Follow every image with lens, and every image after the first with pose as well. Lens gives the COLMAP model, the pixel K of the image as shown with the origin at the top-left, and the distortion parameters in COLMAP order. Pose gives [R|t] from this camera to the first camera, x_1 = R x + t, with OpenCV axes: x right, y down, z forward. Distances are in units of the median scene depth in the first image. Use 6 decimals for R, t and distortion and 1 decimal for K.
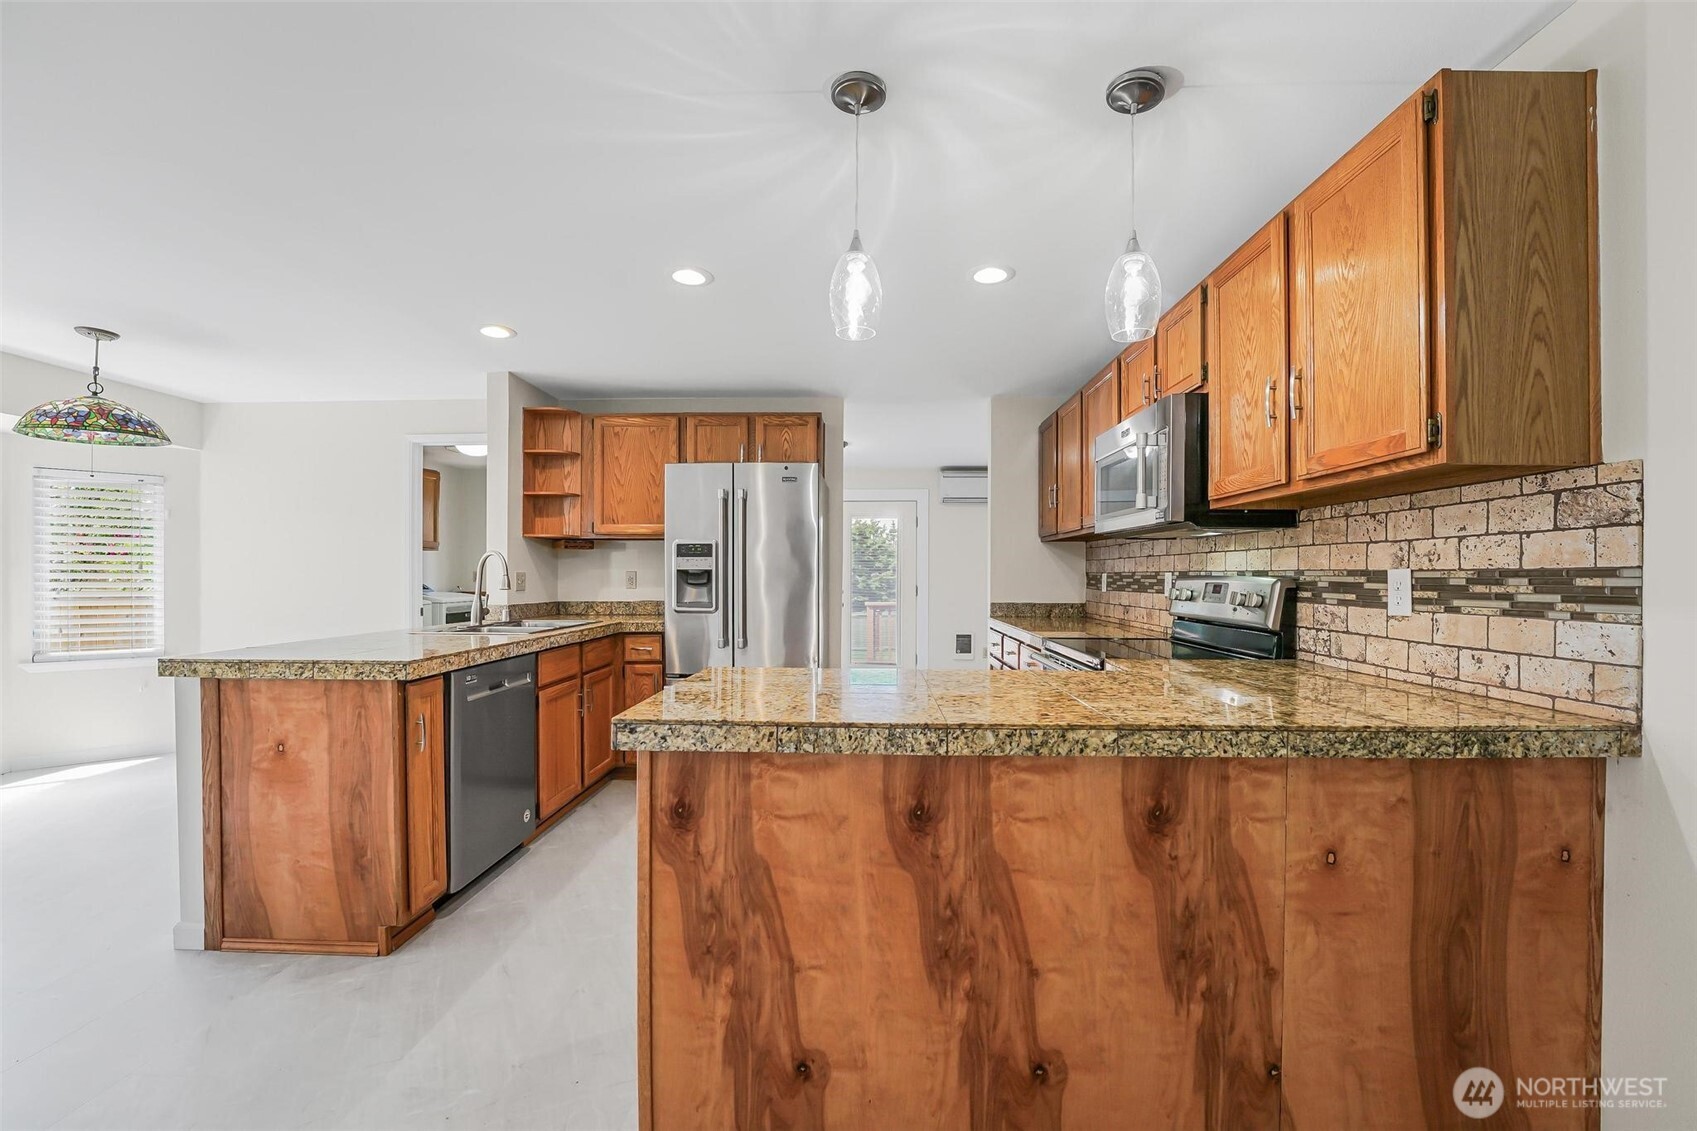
lens RADIAL K [[672.0, 0, 879.0], [0, 672.0, 576.6], [0, 0, 1]] dist [-0.022178, 0.001105]
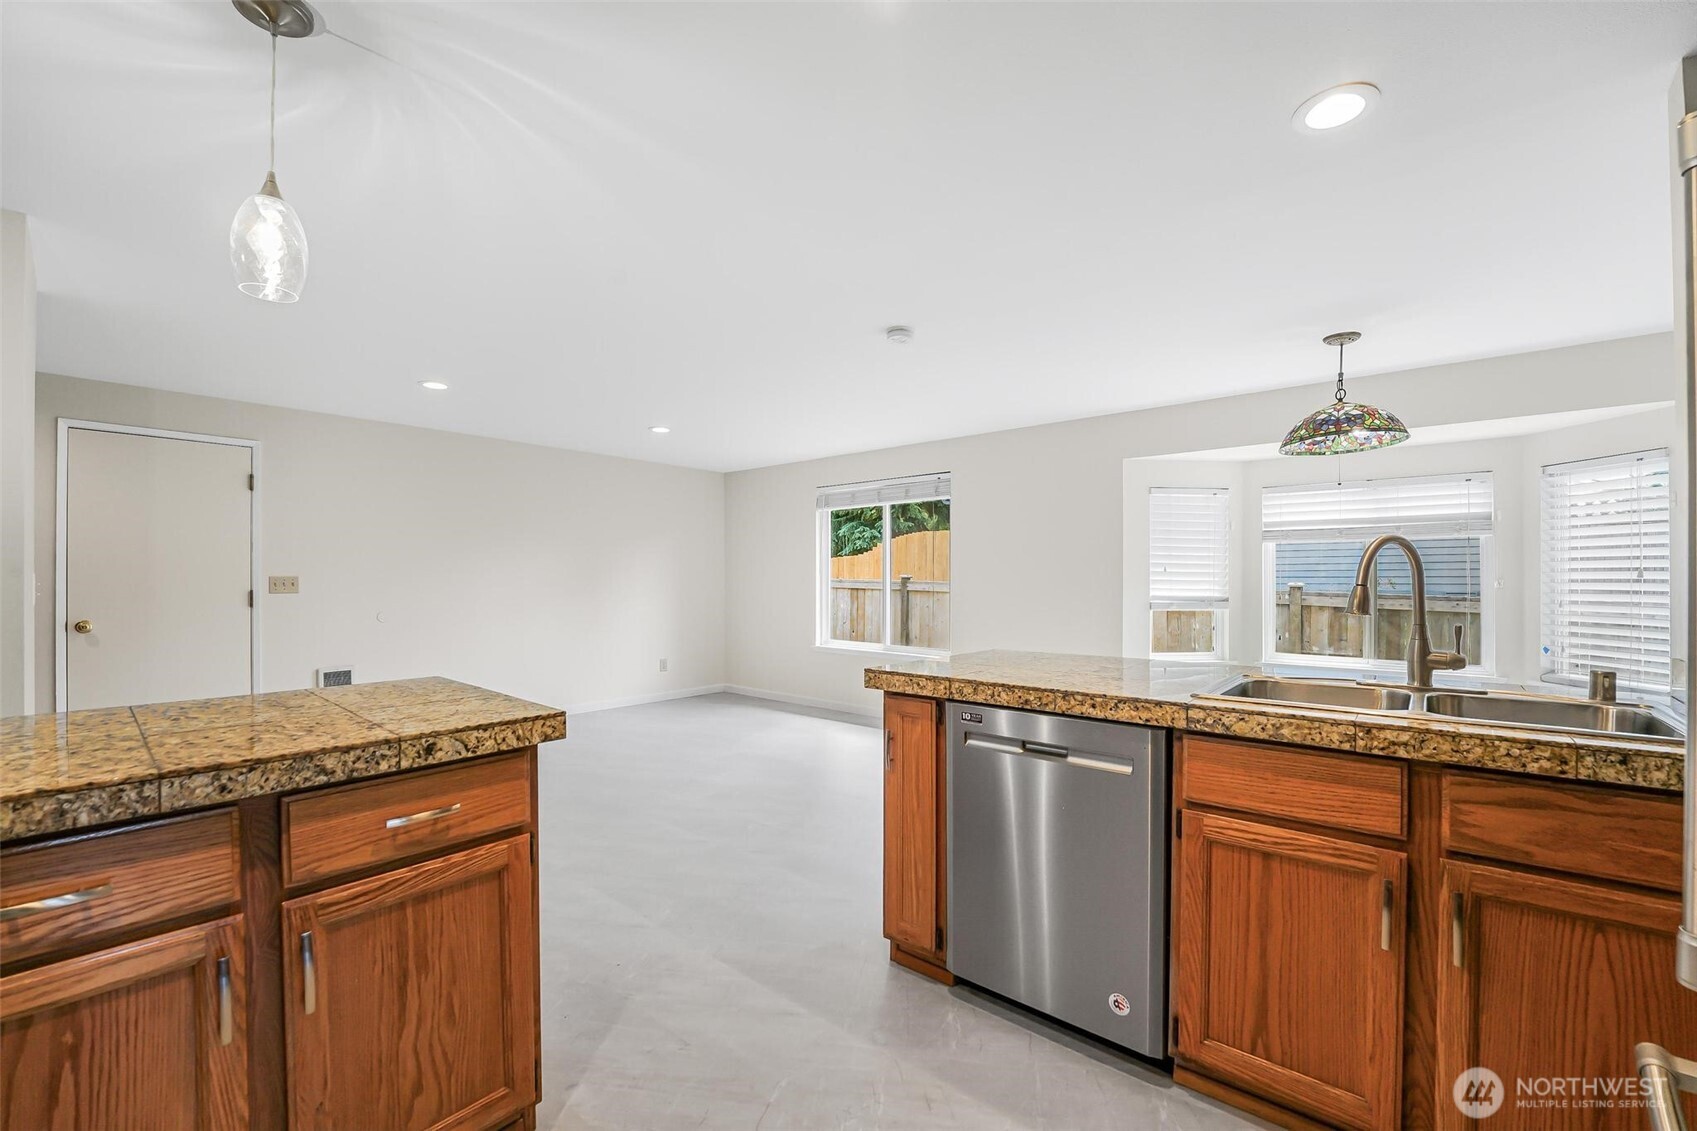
lens RADIAL K [[672.0, 0, 832.1], [0, 672.0, 570.5], [0, 0, 1]] dist [-0.022178, 0.001105]
pose [[-0.655710, -0.010952, -0.754934, 0.109147], [-0.003918, 0.999931, -0.011104, -0.011335], [0.755003, -0.004323, -0.655707, 1.868438]]
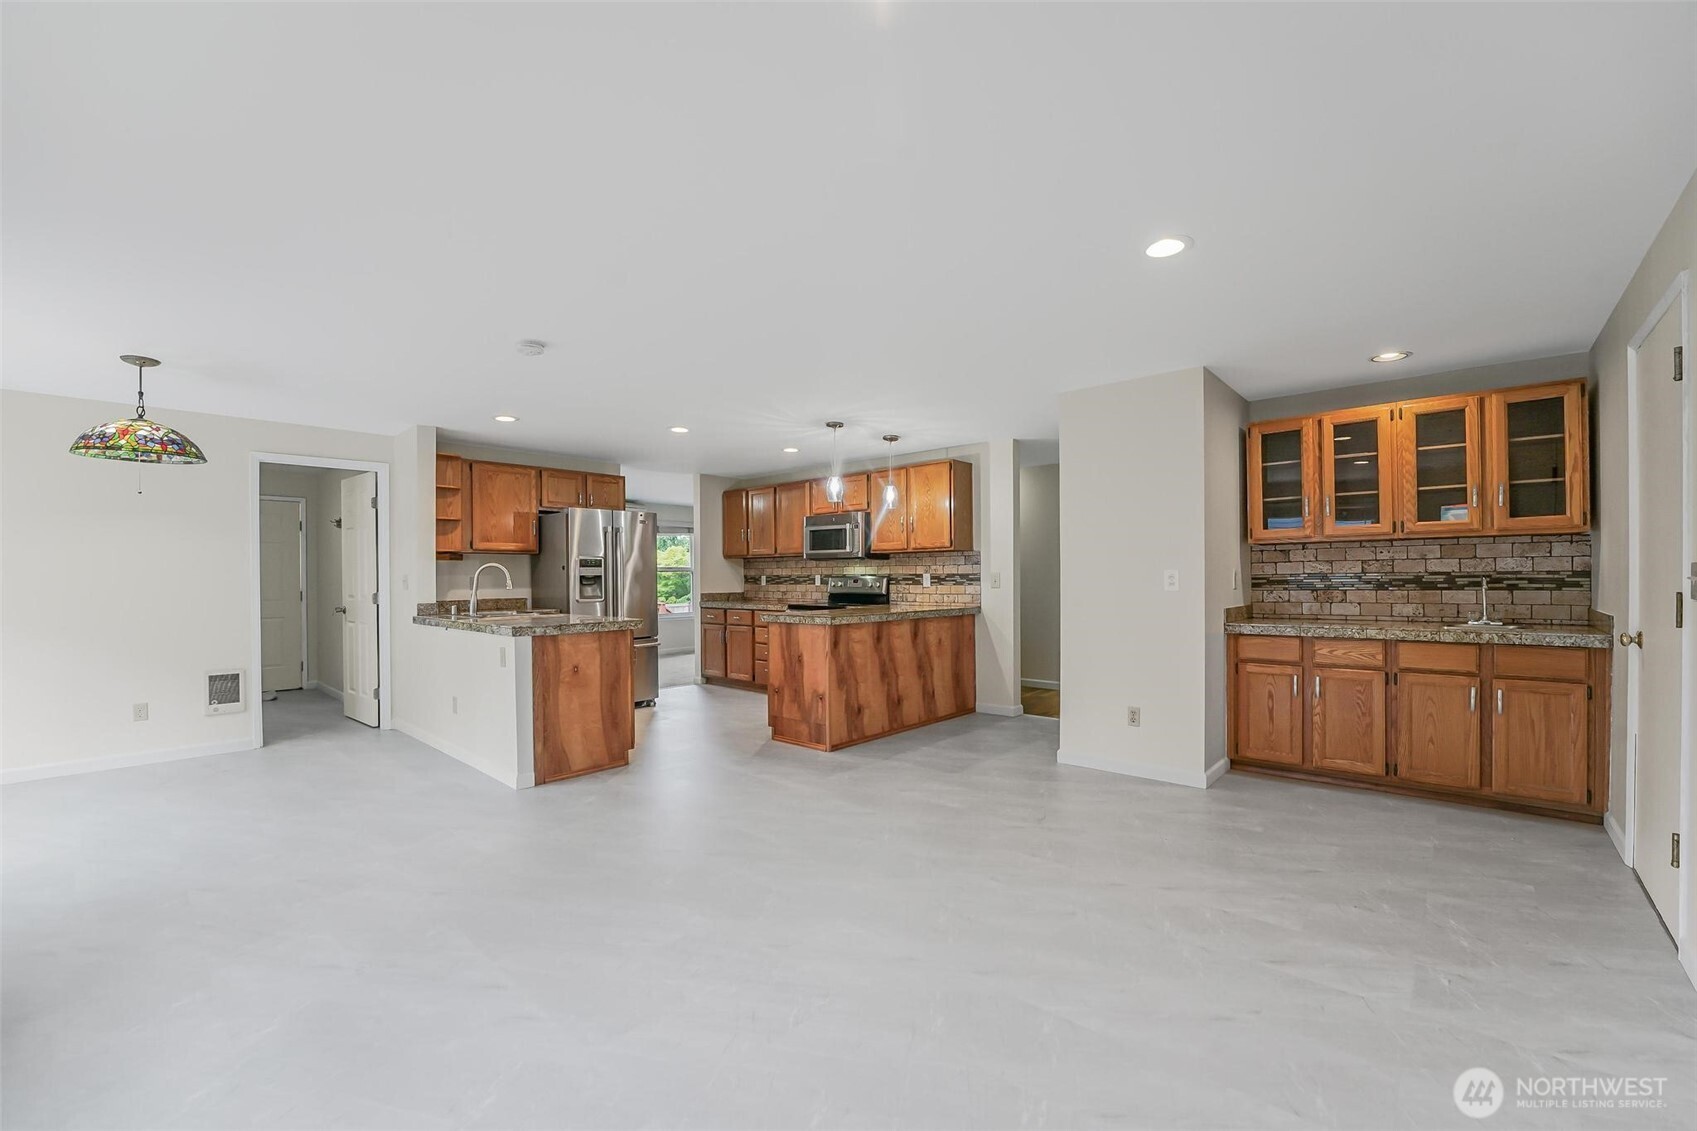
lens RADIAL K [[672.0, 0, 849.6], [0, 672.0, 574.3], [0, 0, 1]] dist [-0.022178, 0.001105]
pose [[0.659925, -0.005784, 0.751310, -2.163519], [0.011153, 0.999936, -0.002098, -0.004884], [-0.751249, 0.009764, 0.659947, -1.046783]]
